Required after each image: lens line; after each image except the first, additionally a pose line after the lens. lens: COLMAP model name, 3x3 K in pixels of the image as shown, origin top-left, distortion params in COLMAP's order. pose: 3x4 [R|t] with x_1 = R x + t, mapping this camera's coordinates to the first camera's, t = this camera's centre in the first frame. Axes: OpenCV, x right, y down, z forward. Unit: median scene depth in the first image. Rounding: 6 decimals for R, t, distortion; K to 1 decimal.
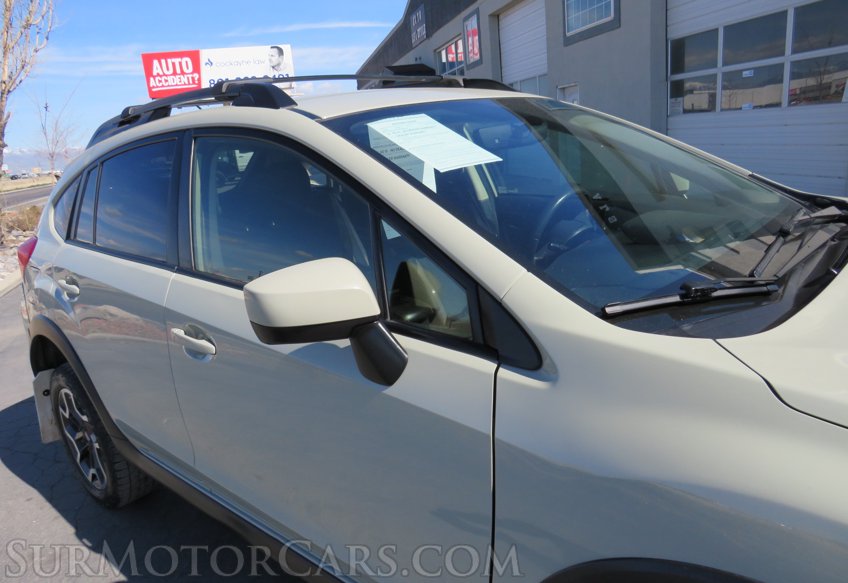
lens RADIAL K [[600.5, 0, 422.6], [0, 600.5, 295.4], [0, 0, 1]] dist [-0.033208, 0.011858]
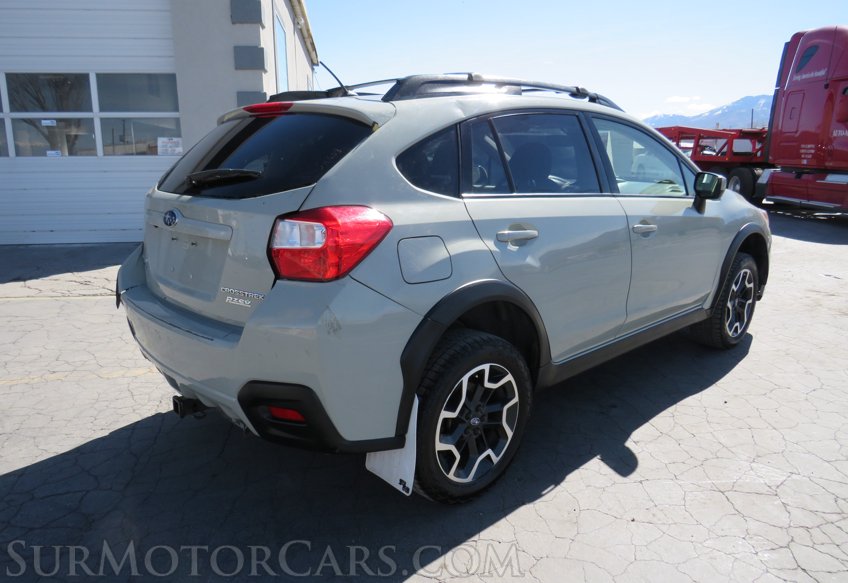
lens RADIAL K [[600.5, 0, 417.3], [0, 600.5, 294.4], [0, 0, 1]] dist [-0.033208, 0.011858]
pose [[0.114908, -0.131356, 0.984653, -0.532581], [0.253347, 0.962316, 0.098811, -0.020837], [-0.960527, 0.238104, 0.143857, 0.339060]]
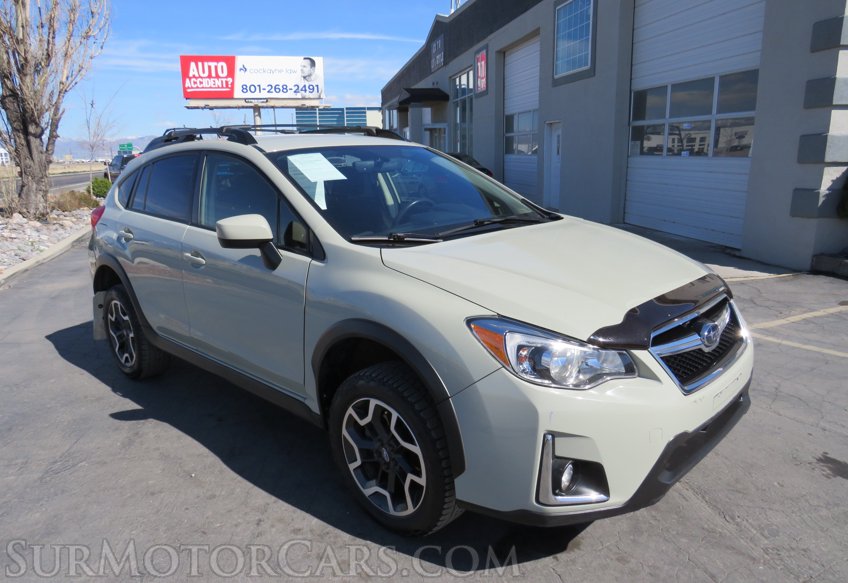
lens RADIAL K [[600.5, 0, 421.4], [0, 600.5, 294.7], [0, 0, 1]] dist [-0.033208, 0.011858]
pose [[0.996196, 0.083600, -0.024590, 0.093983], [-0.084266, 0.996066, -0.027414, 0.042327], [0.022202, 0.029382, 0.999322, -0.212783]]
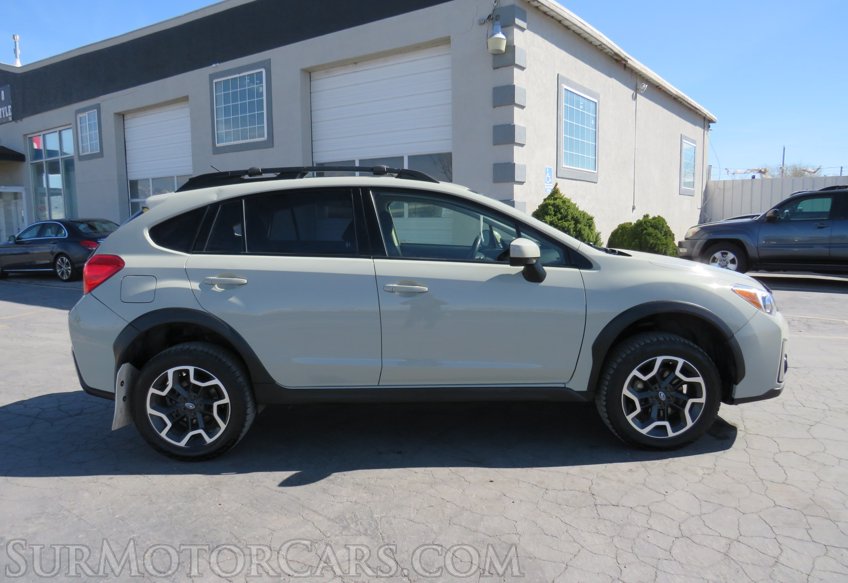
lens RADIAL K [[600.5, 0, 422.1], [0, 600.5, 292.4], [0, 0, 1]] dist [-0.033208, 0.011858]
pose [[0.753687, 0.004151, 0.657221, -0.385980], [0.113669, 0.984087, -0.136569, 0.085273], [-0.647330, 0.177636, 0.741222, -0.122299]]
